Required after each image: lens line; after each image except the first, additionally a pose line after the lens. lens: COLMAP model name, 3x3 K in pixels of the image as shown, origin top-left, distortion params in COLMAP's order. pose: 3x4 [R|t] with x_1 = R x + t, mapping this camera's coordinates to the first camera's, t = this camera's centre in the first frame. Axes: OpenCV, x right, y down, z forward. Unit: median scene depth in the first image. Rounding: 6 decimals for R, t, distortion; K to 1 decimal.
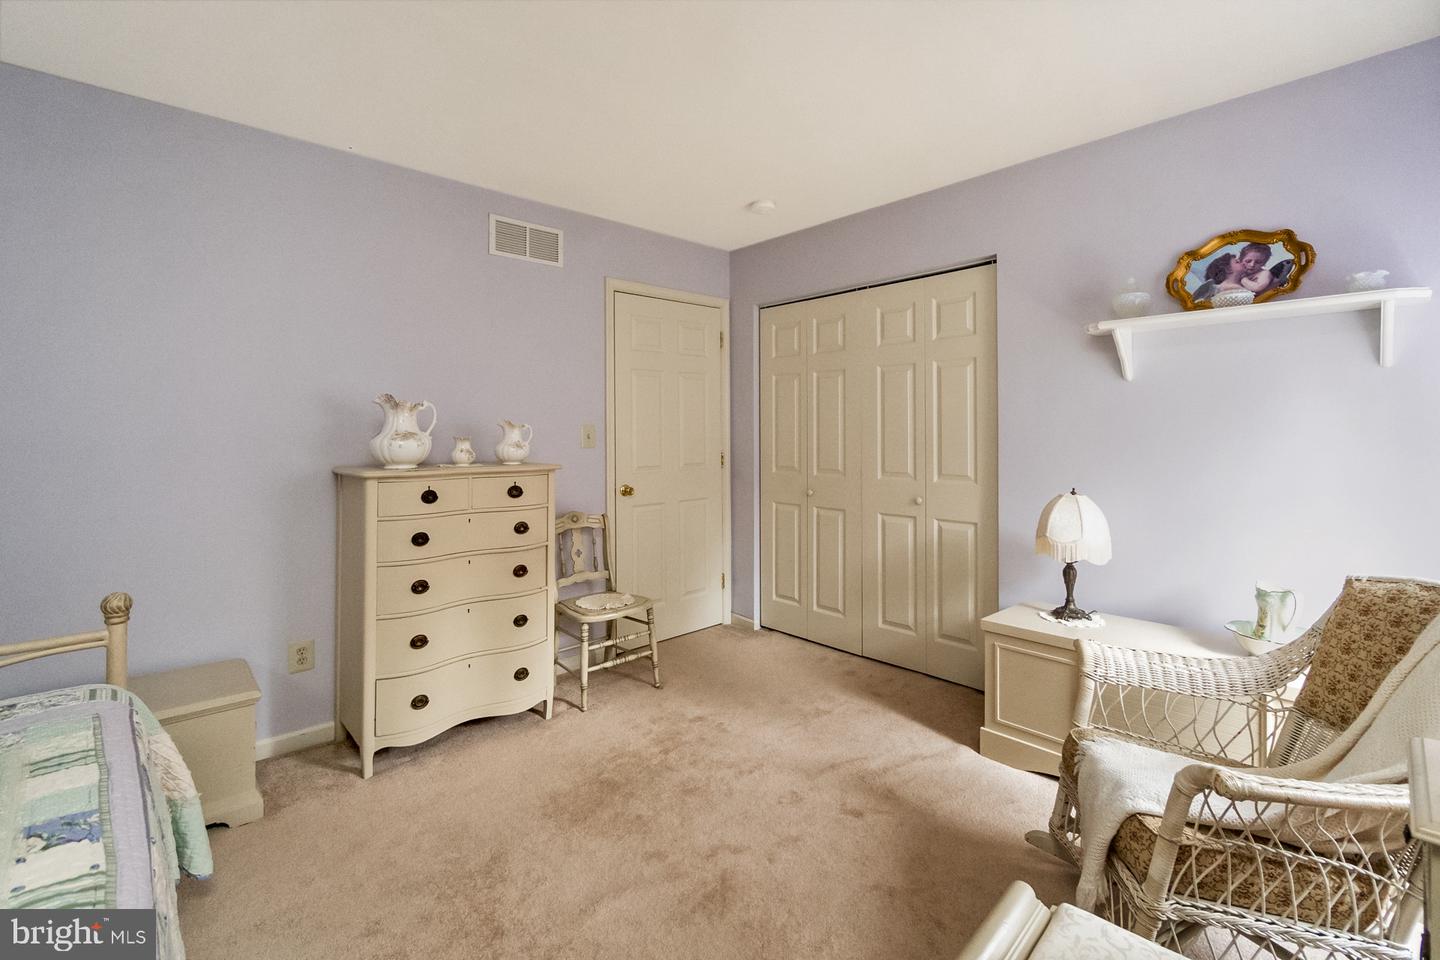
lens RADIAL K [[648.7, 0, 717.7], [0, 648.7, 426.2], [0, 0, 1]] dist [-0.002596, -0.000408]
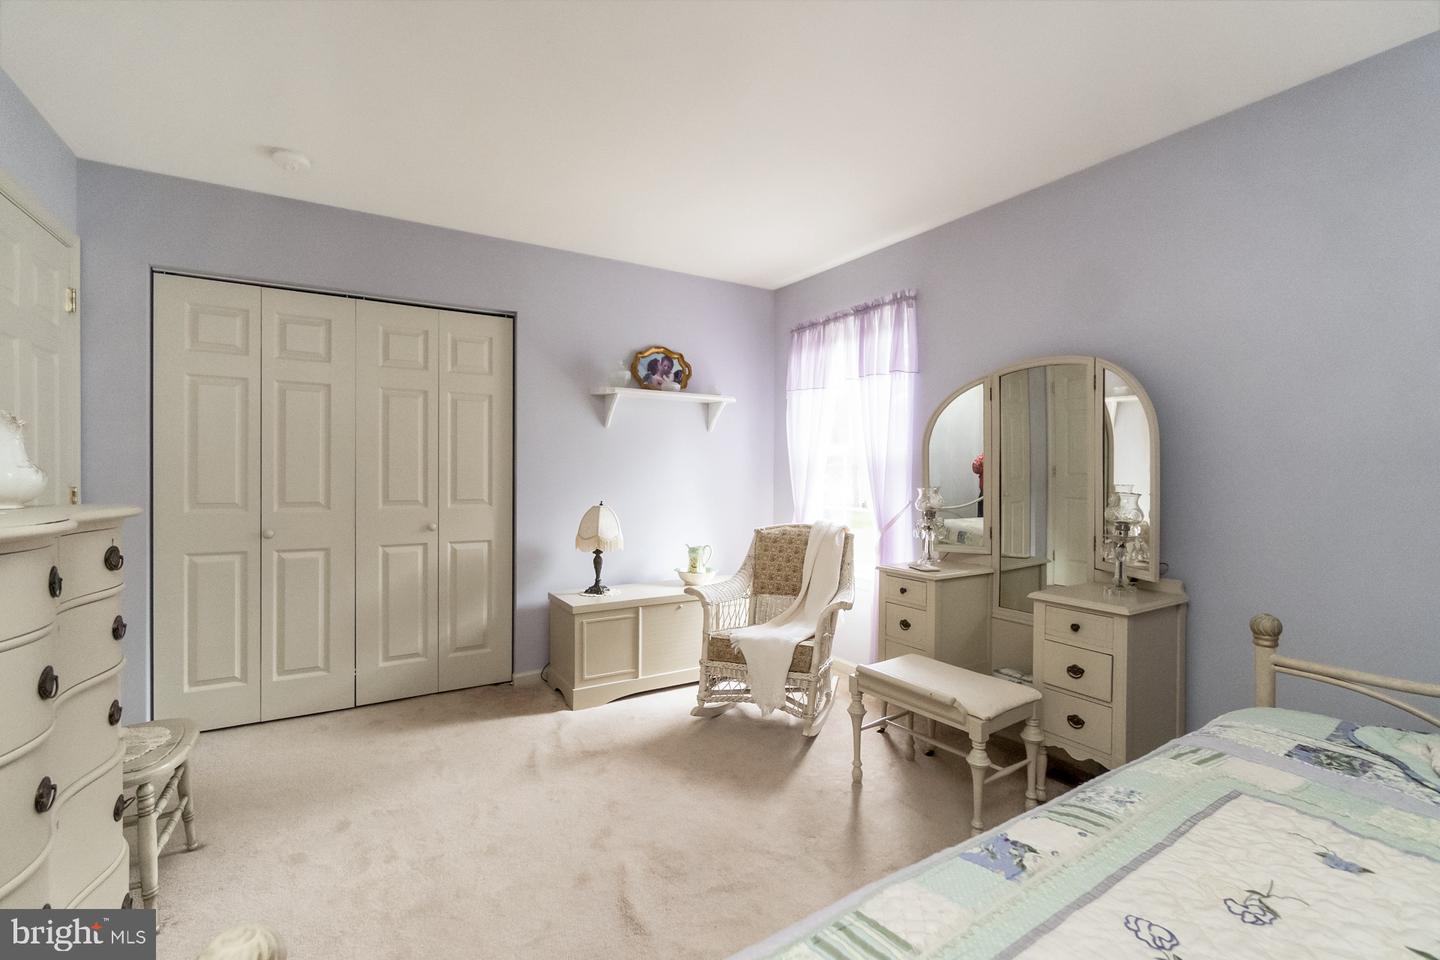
lens RADIAL K [[633.9, 0, 720.0], [0, 633.9, 480.0], [0, 0, 1]] dist [0.000696, 0.000007]
pose [[0.188547, -0.005415, 0.982049, -0.756087], [-0.015544, 0.999843, 0.008497, 0.033427], [-0.981941, -0.016867, 0.188433, 0.475410]]
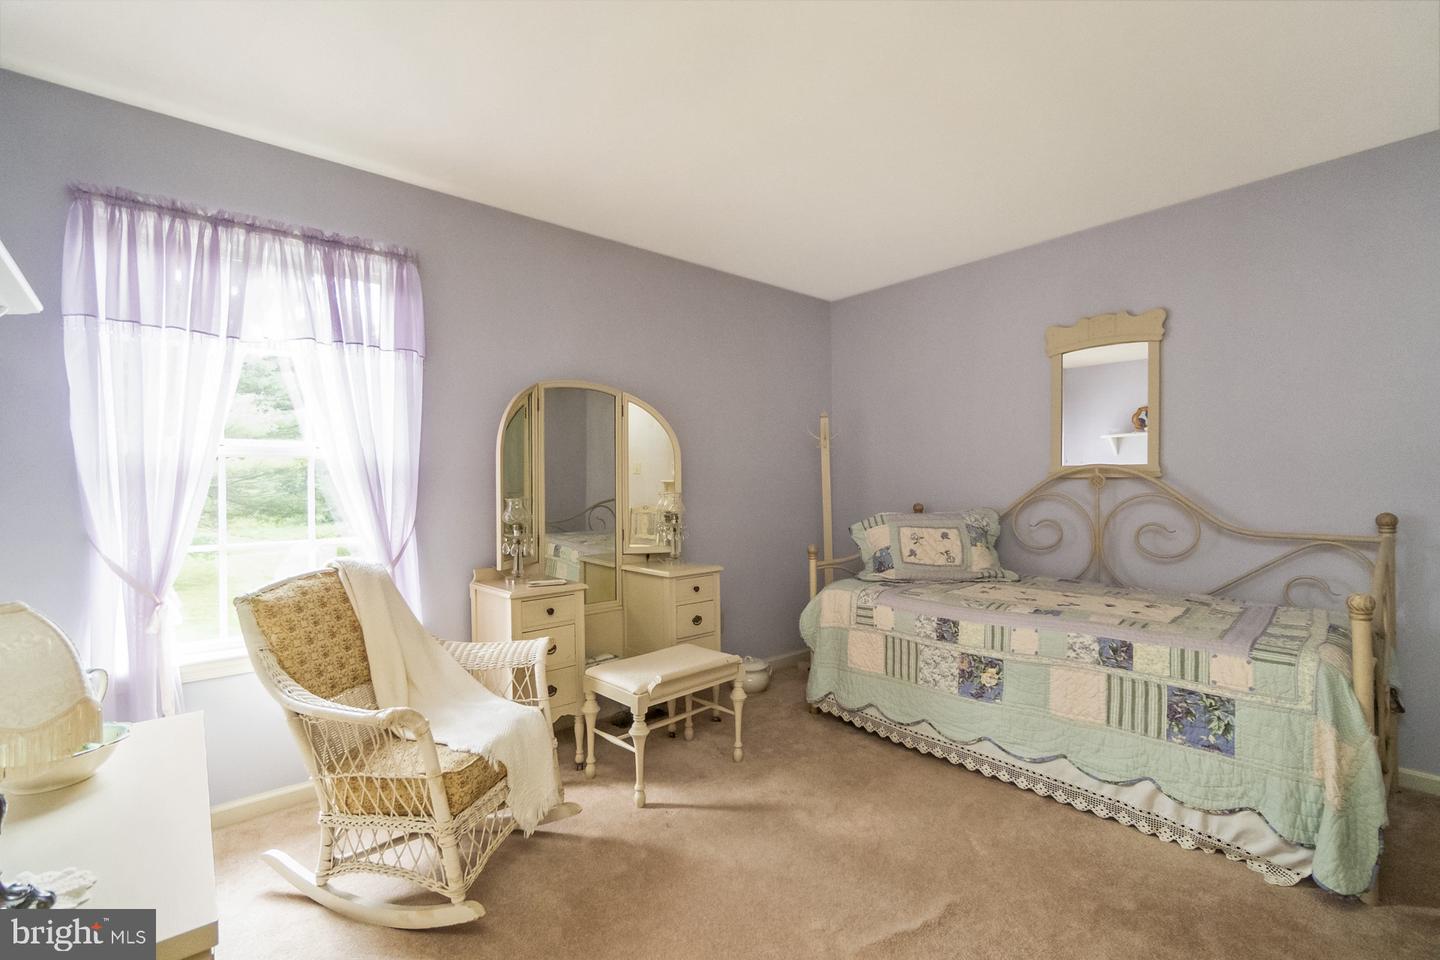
lens RADIAL K [[611.5, 0, 720.0], [0, 611.5, 480.0], [0, 0, 1]] dist [0.000118, -0.000024]
pose [[-0.998596, -0.002793, 0.052898, 0.062671], [-0.002196, 0.999933, 0.011349, 0.008144], [-0.052927, 0.011216, -0.998535, 1.334406]]
